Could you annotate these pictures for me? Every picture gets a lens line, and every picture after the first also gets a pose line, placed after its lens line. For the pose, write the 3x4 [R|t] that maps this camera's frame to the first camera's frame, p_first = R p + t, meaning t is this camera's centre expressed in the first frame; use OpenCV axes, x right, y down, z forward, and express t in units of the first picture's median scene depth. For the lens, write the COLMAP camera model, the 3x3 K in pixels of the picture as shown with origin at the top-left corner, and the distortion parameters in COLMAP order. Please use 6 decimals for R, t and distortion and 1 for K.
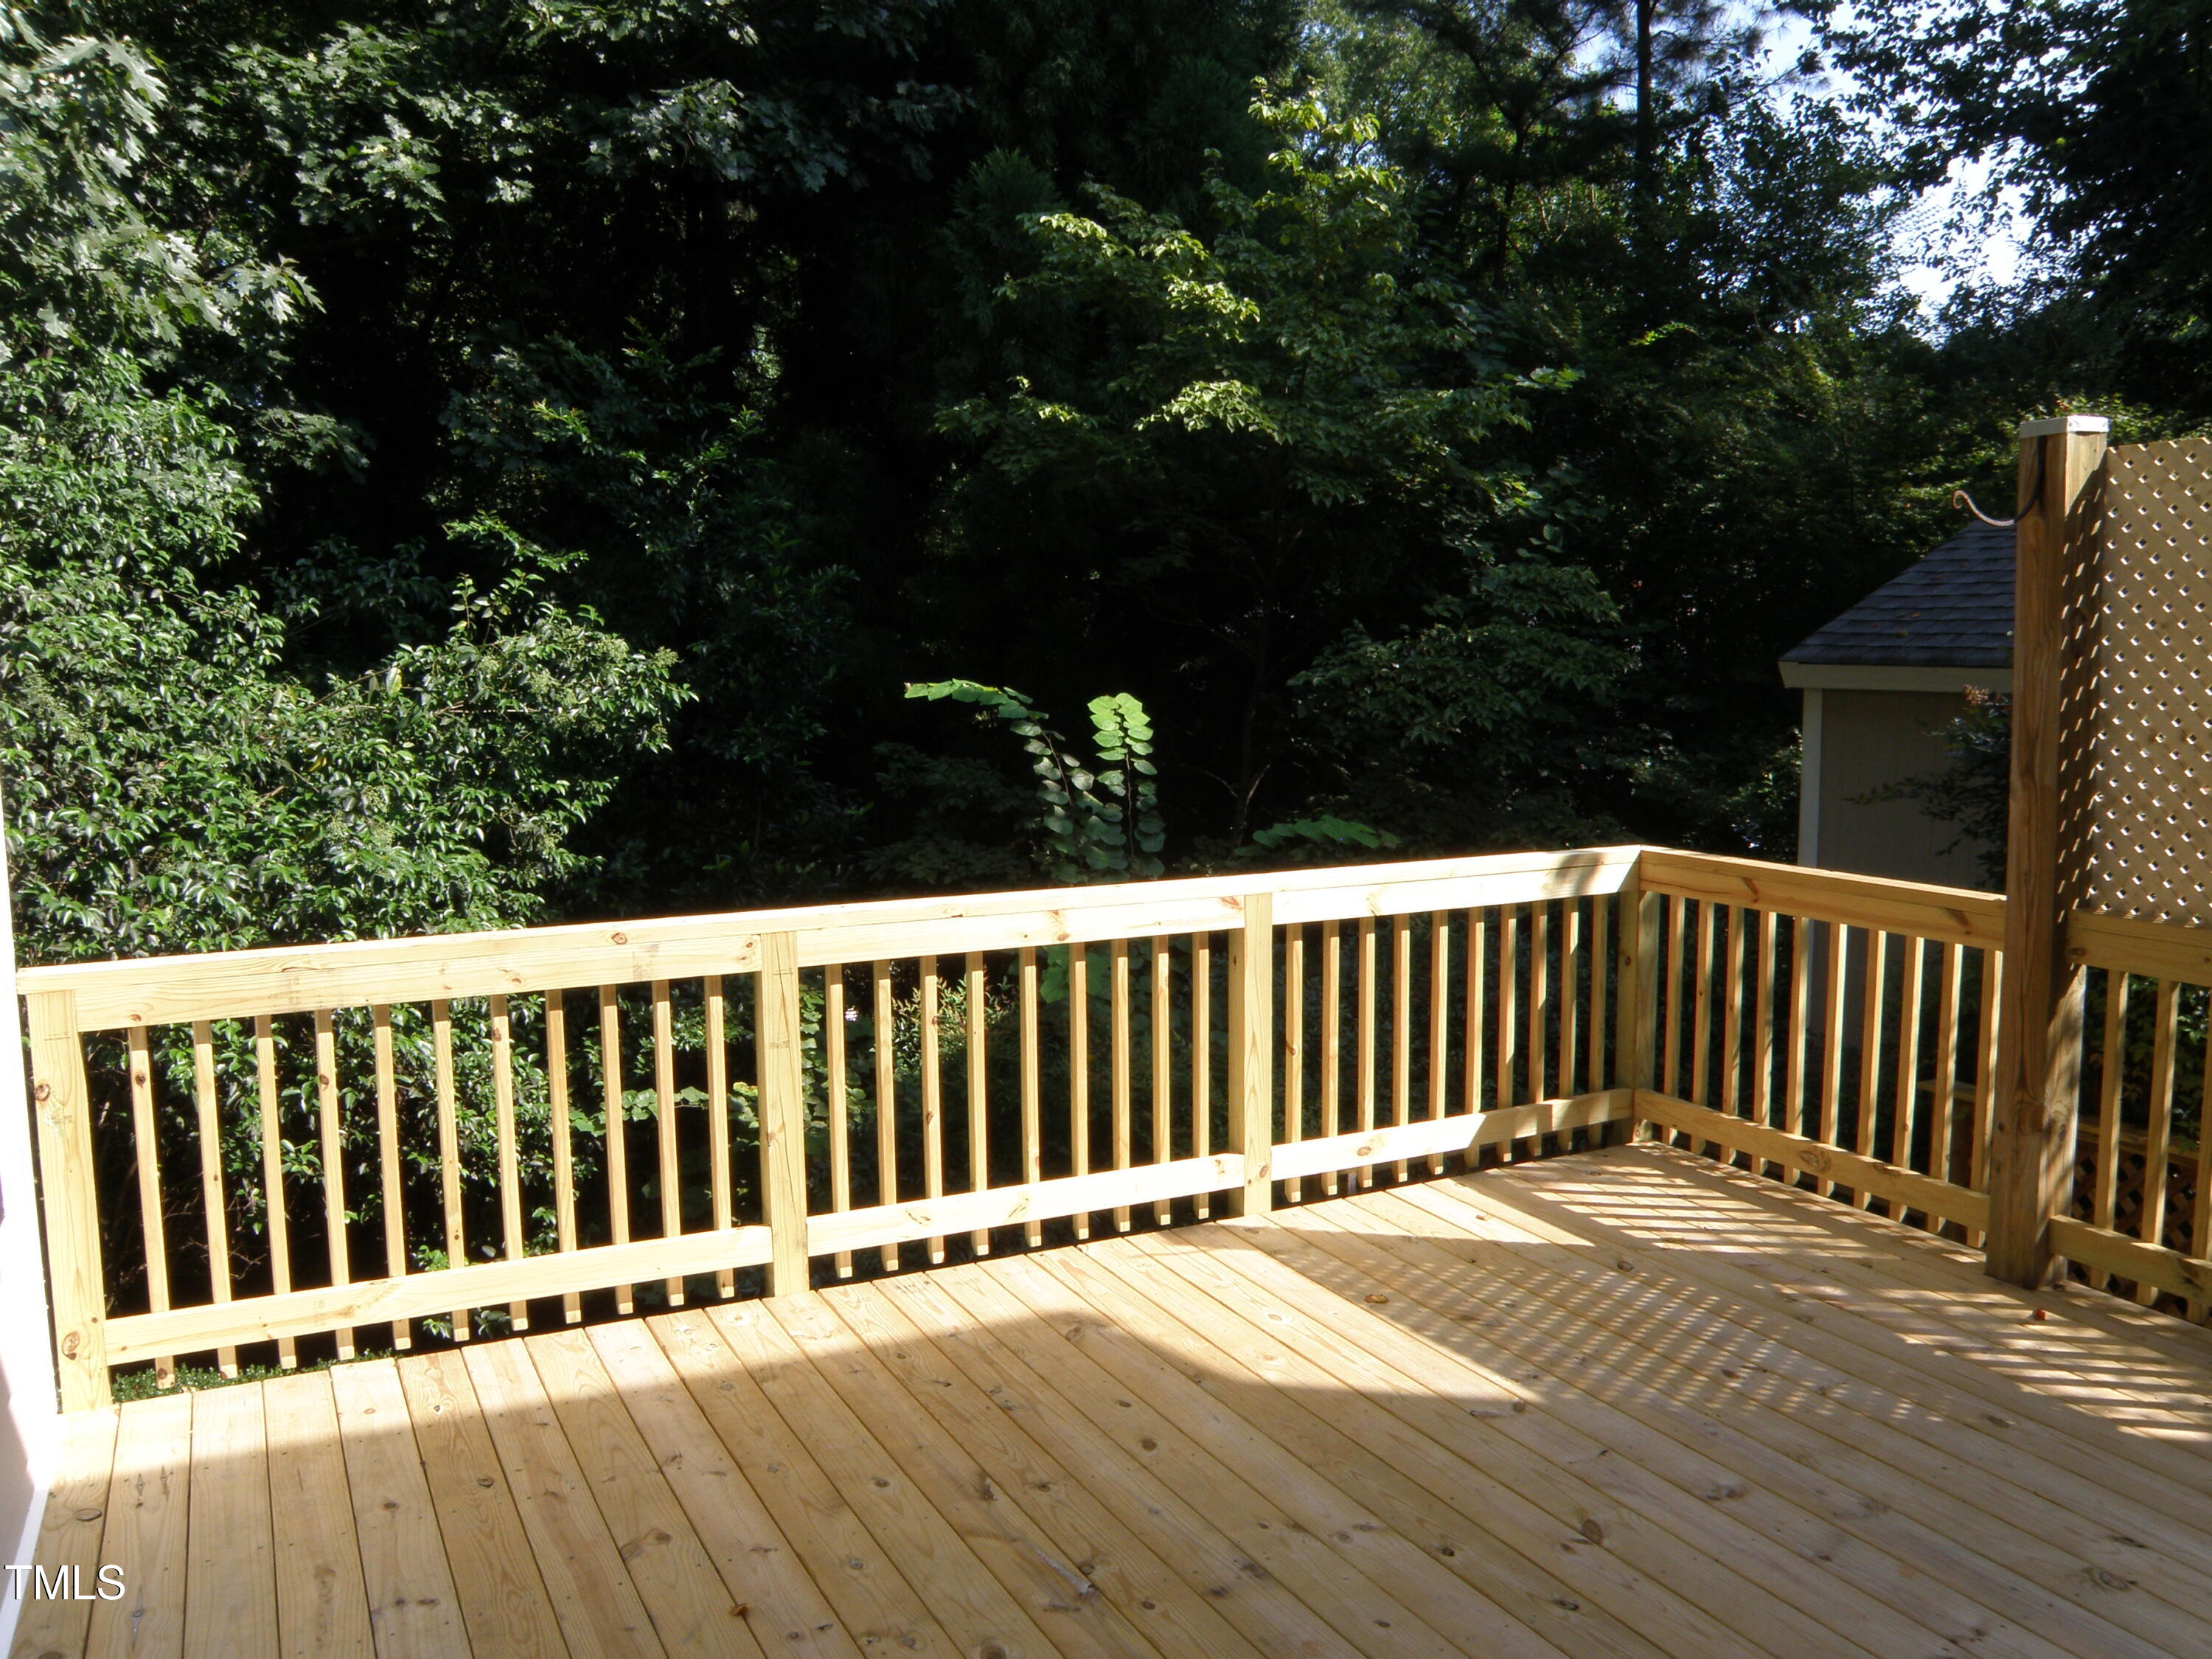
lens RADIAL K [[1789.6, 0, 1114.2], [0, 1789.6, 846.5], [0, 0, 1]] dist [-0.160161, 0.130900]
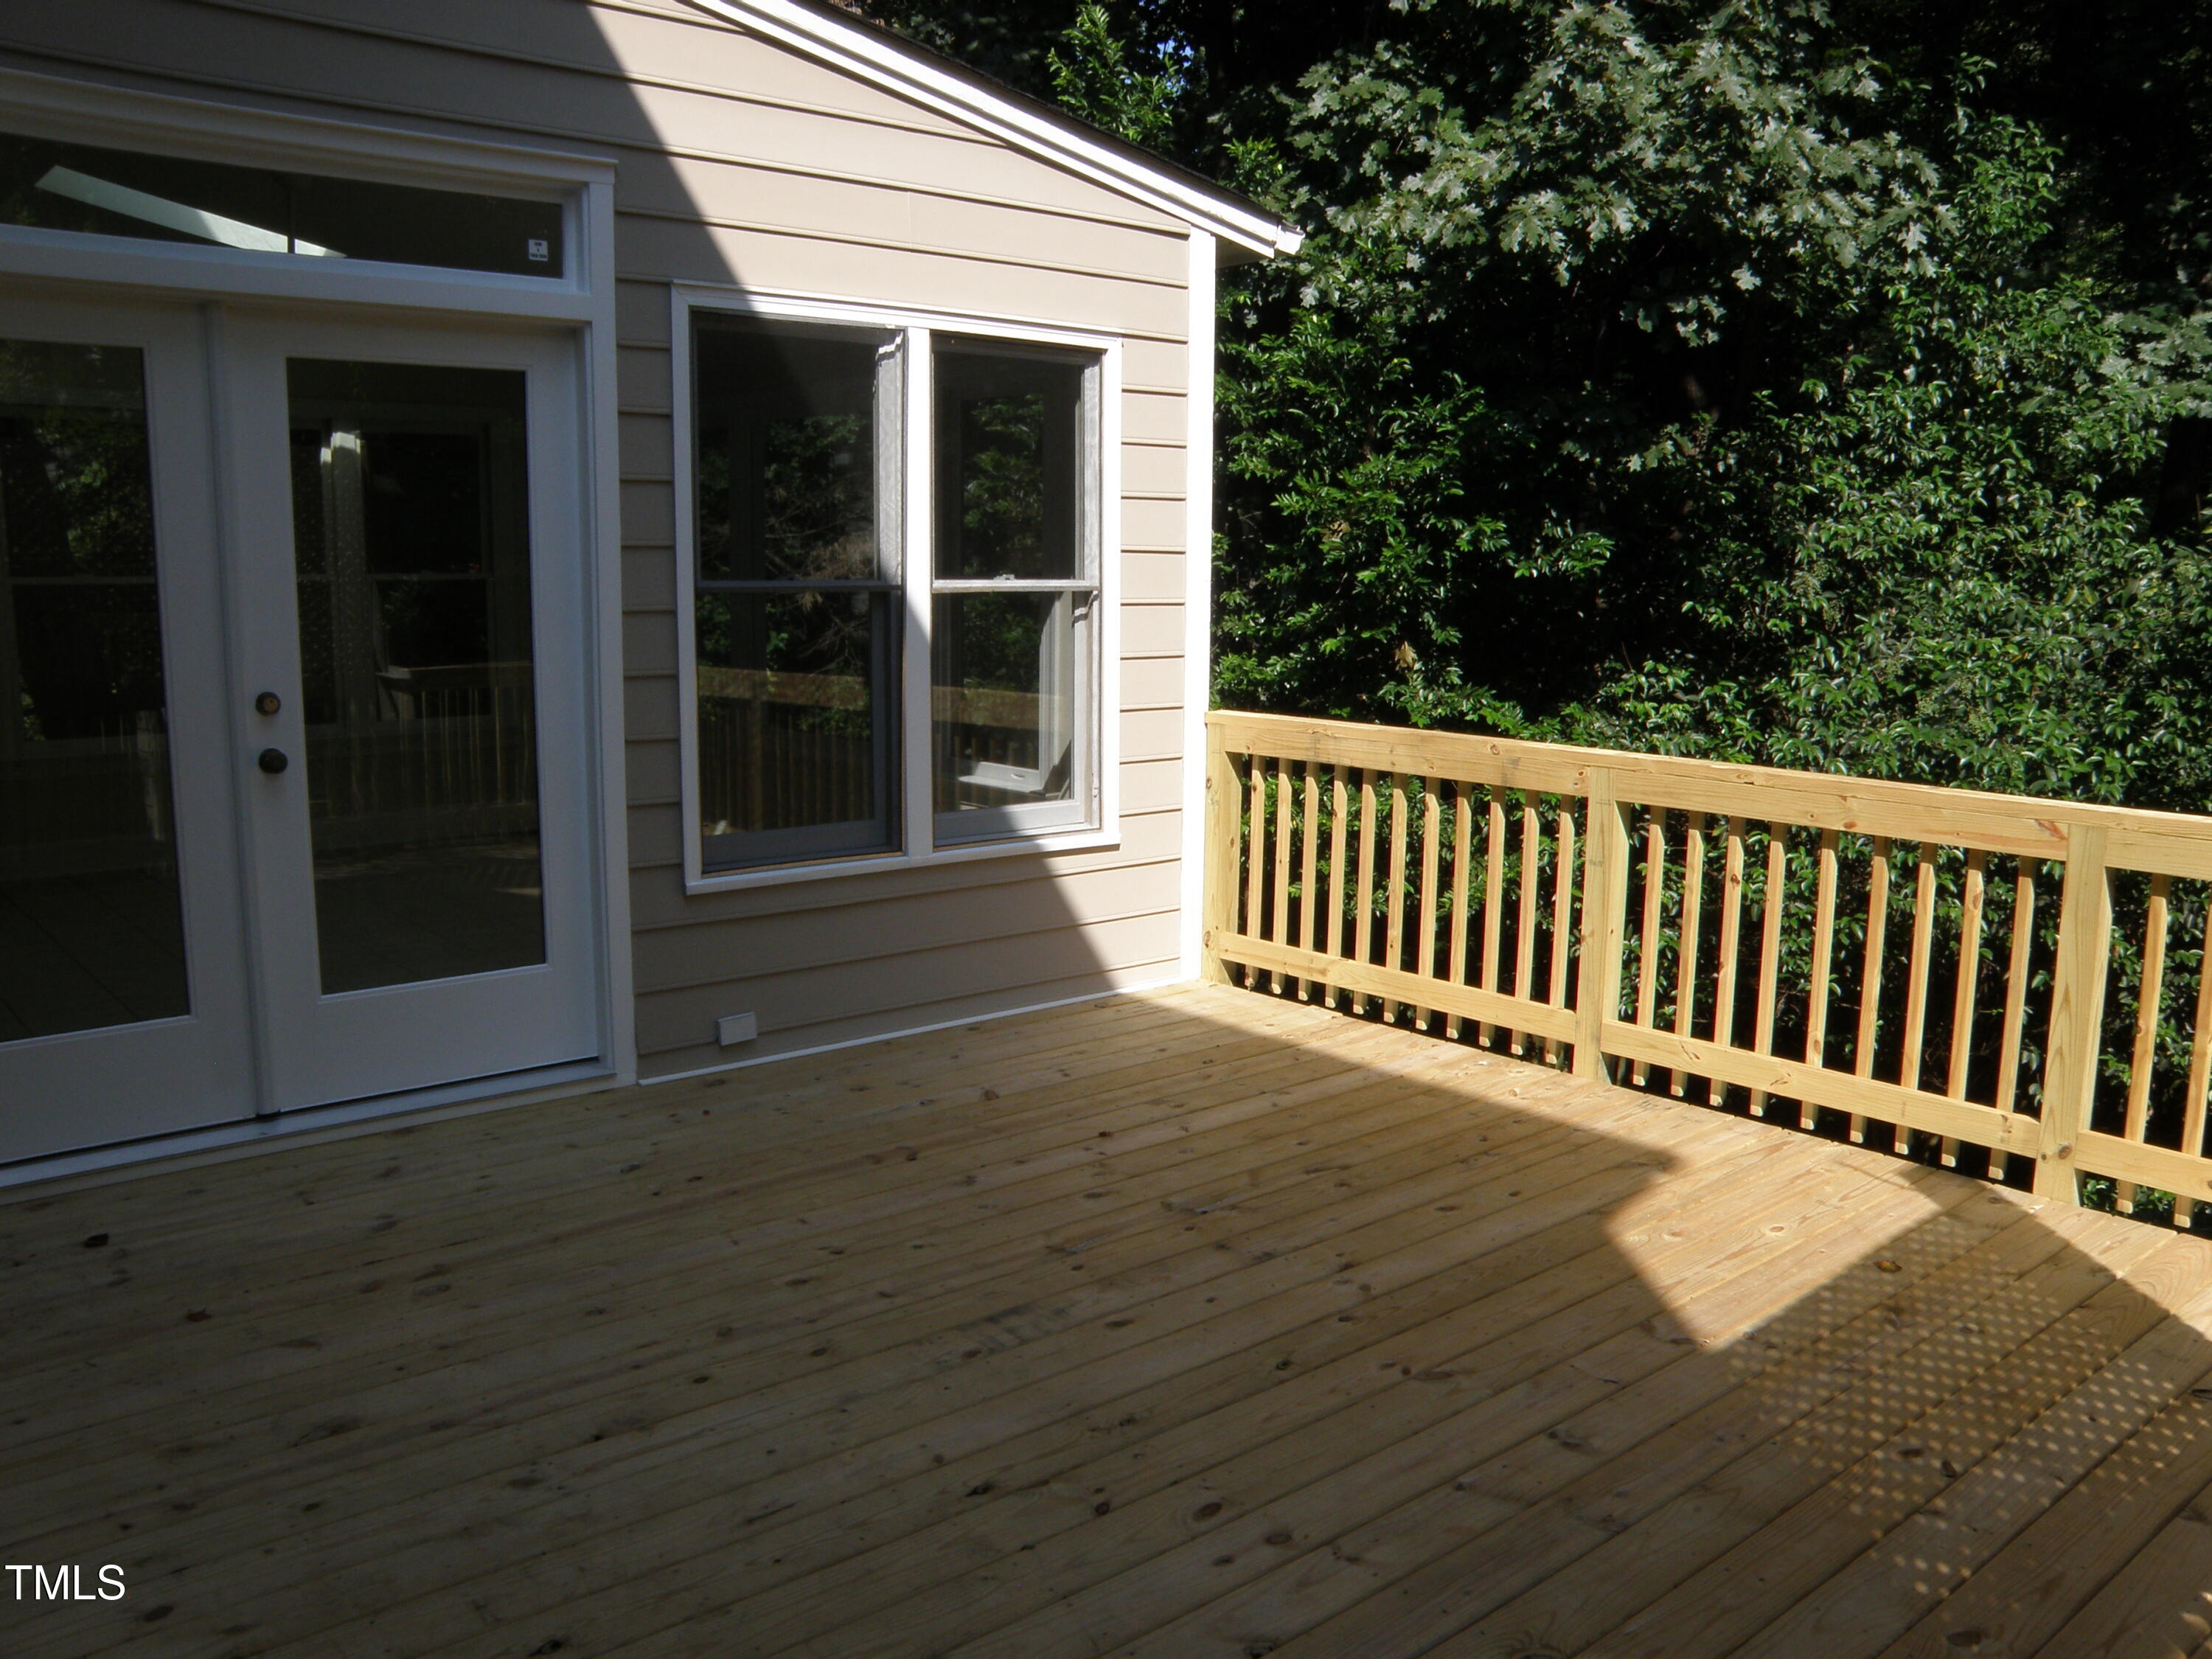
lens RADIAL K [[1789.6, 0, 1114.2], [0, 1789.6, 846.5], [0, 0, 1]] dist [-0.160161, 0.130900]
pose [[0.250944, 0.173543, -0.952318, 0.972768], [-0.124251, 0.981435, 0.146108, -0.035439], [0.959994, 0.081661, 0.267848, 0.429955]]
